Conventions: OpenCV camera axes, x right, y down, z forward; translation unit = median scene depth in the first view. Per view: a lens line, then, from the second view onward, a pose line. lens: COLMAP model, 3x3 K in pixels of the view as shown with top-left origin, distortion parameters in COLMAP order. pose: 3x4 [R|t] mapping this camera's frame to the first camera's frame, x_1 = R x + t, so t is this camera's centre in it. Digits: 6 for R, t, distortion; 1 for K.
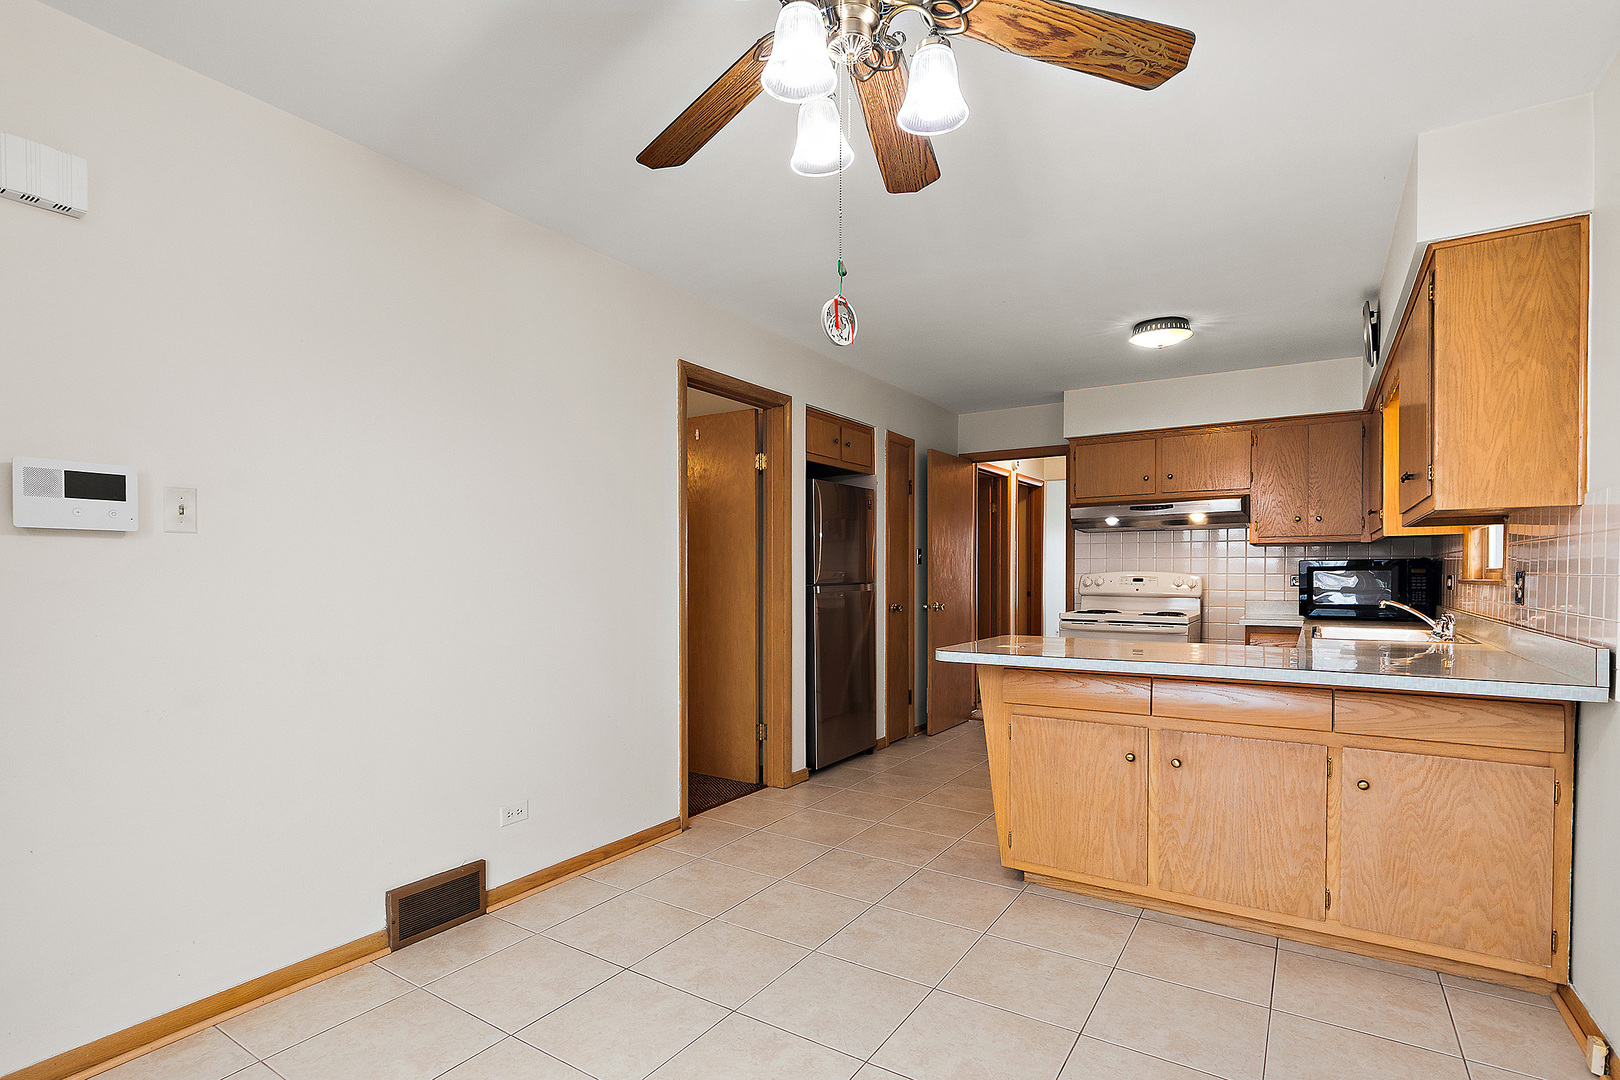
lens RADIAL K [[789.4, 0, 804.4], [0, 789.4, 589.1], [0, 0, 1]] dist [-0.002144, -0.000171]
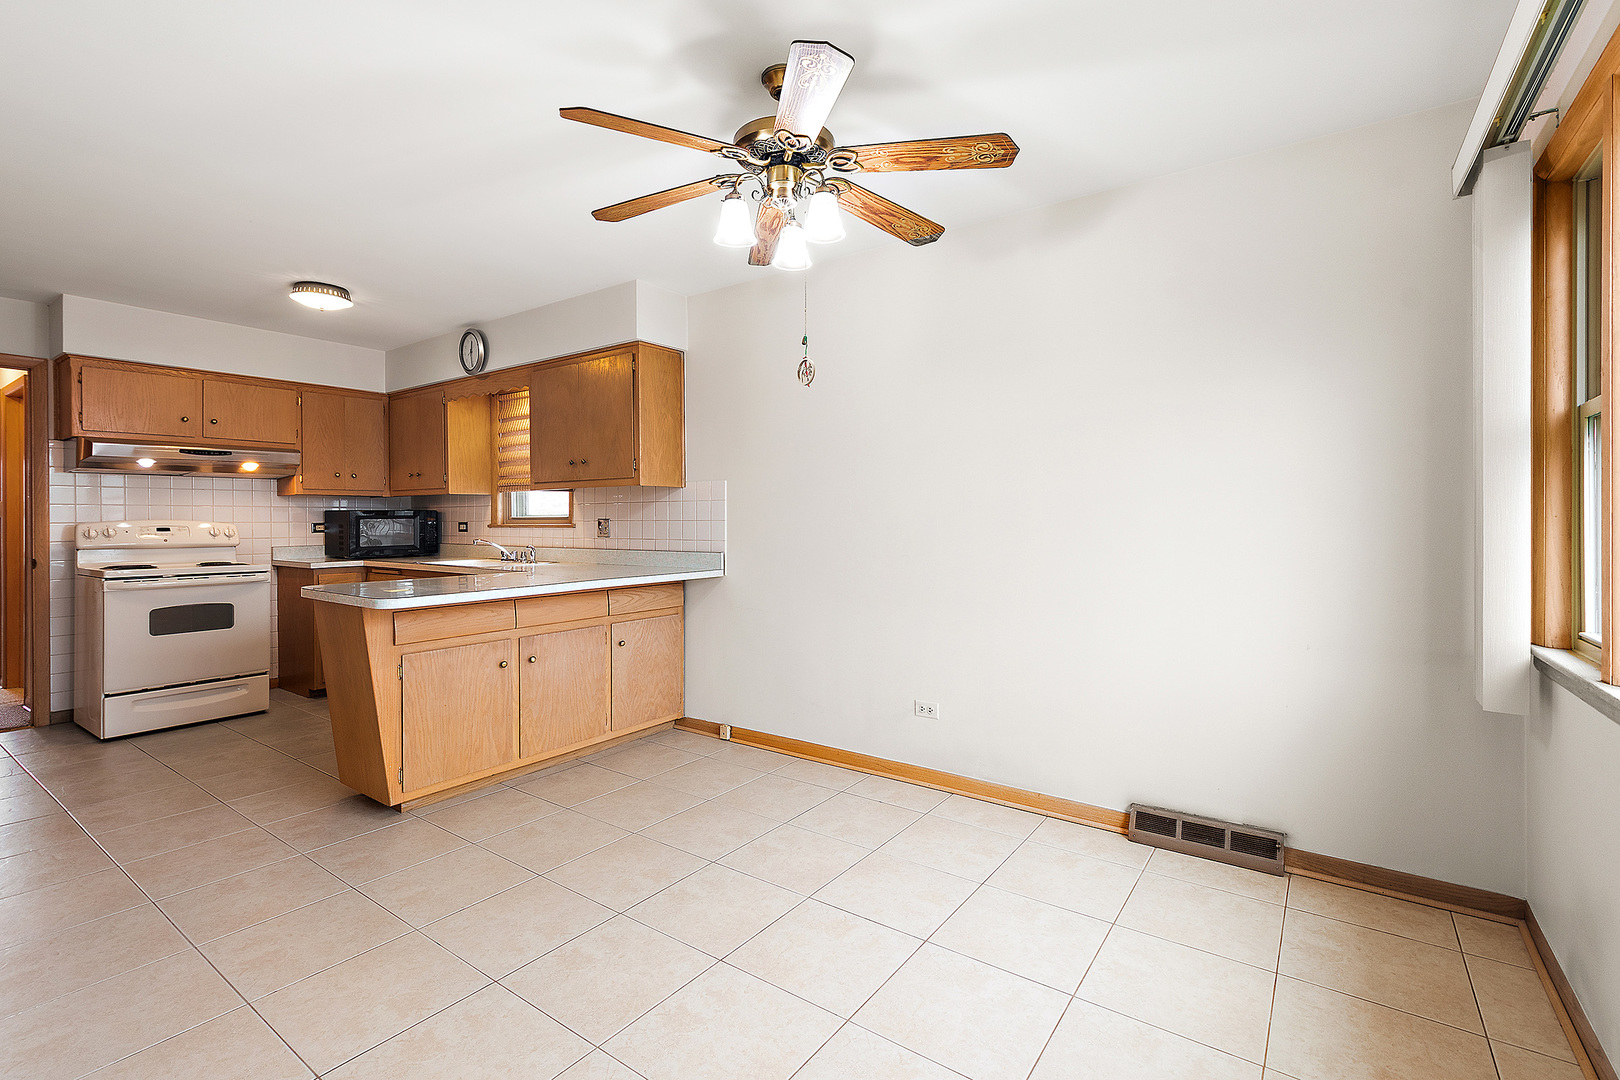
lens RADIAL K [[727.1, 0, 809.6], [0, 727.1, 520.2], [0, 0, 1]] dist [-0.009469, -0.000110]
pose [[0.046383, -0.000861, 0.998923, -0.722760], [0.024585, 0.999698, -0.000280, -0.007268], [-0.998621, 0.024571, 0.046390, 0.438936]]
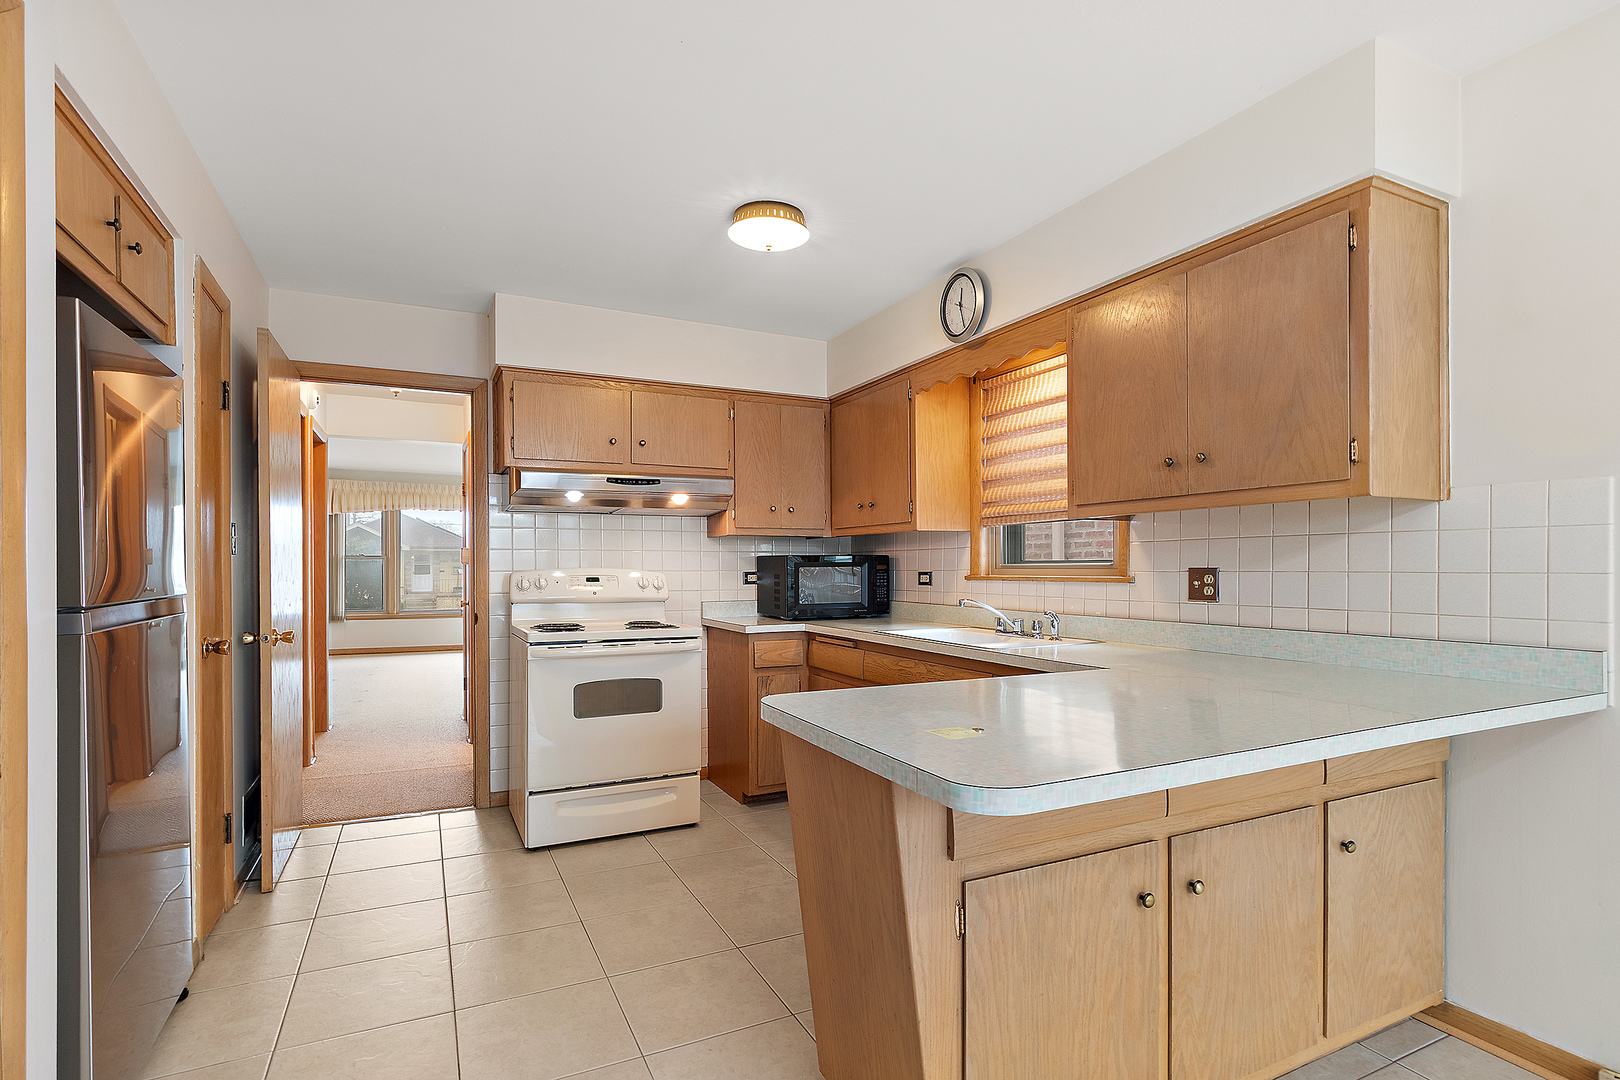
lens RADIAL K [[780.2, 0, 802.2], [0, 780.2, 568.4], [0, 0, 1]] dist [-0.002408, -0.000138]
pose [[0.519662, -0.001935, 0.854370, -0.185709], [0.019440, 0.999765, -0.009560, -0.022179], [-0.854151, 0.021577, 0.519578, 0.901033]]
